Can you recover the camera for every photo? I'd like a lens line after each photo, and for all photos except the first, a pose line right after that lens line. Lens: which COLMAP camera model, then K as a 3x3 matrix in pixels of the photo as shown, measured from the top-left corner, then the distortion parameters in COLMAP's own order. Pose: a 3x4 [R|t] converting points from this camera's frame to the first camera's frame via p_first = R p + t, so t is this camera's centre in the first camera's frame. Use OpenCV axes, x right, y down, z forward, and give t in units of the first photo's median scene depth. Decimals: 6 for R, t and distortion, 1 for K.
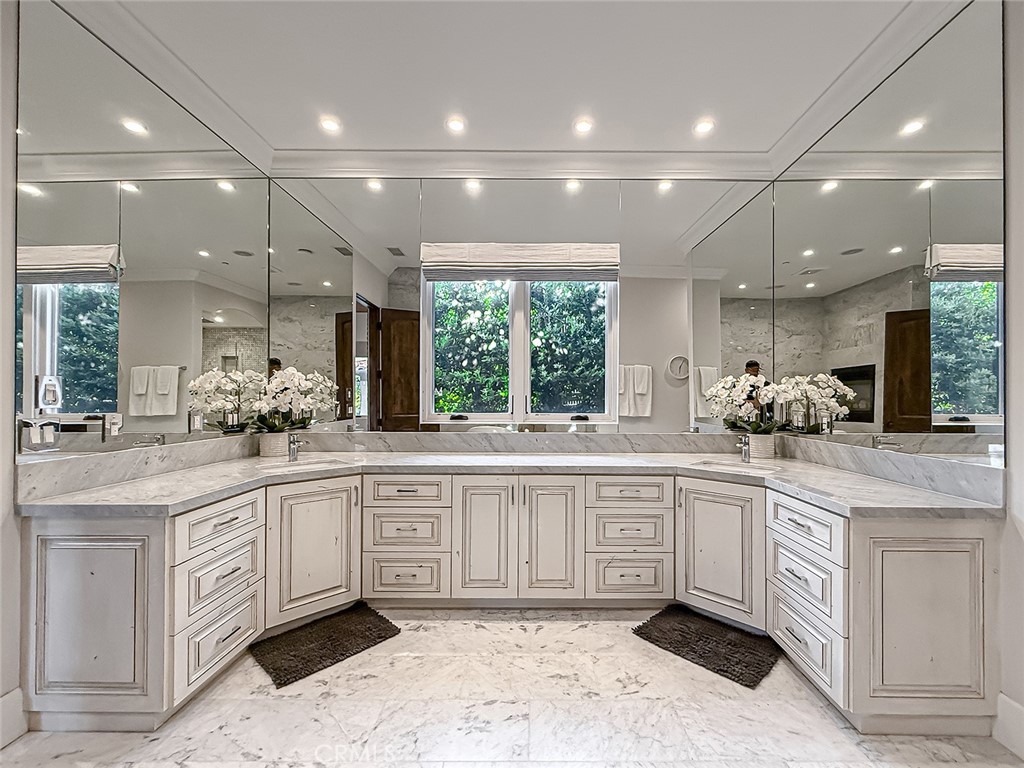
lens RADIAL K [[421.0, 0, 533.9], [0, 421.0, 395.9], [0, 0, 1]] dist [0.000681, 0.000028]
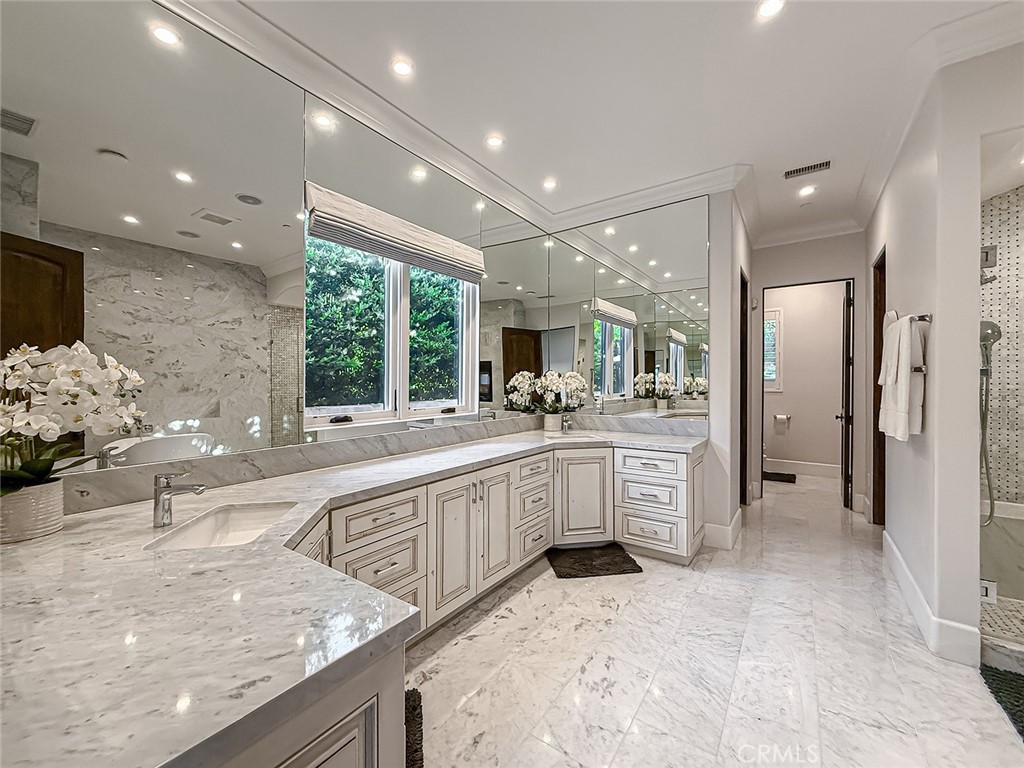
lens RADIAL K [[409.7, 0, 512.0], [0, 409.7, 384.0], [0, 0, 1]] dist [0.001554, 0.000221]
pose [[0.582282, -0.008693, 0.812941, -0.772380], [0.003071, 0.999959, 0.008493, -0.025225], [-0.812981, -0.002448, 0.582285, 0.372468]]
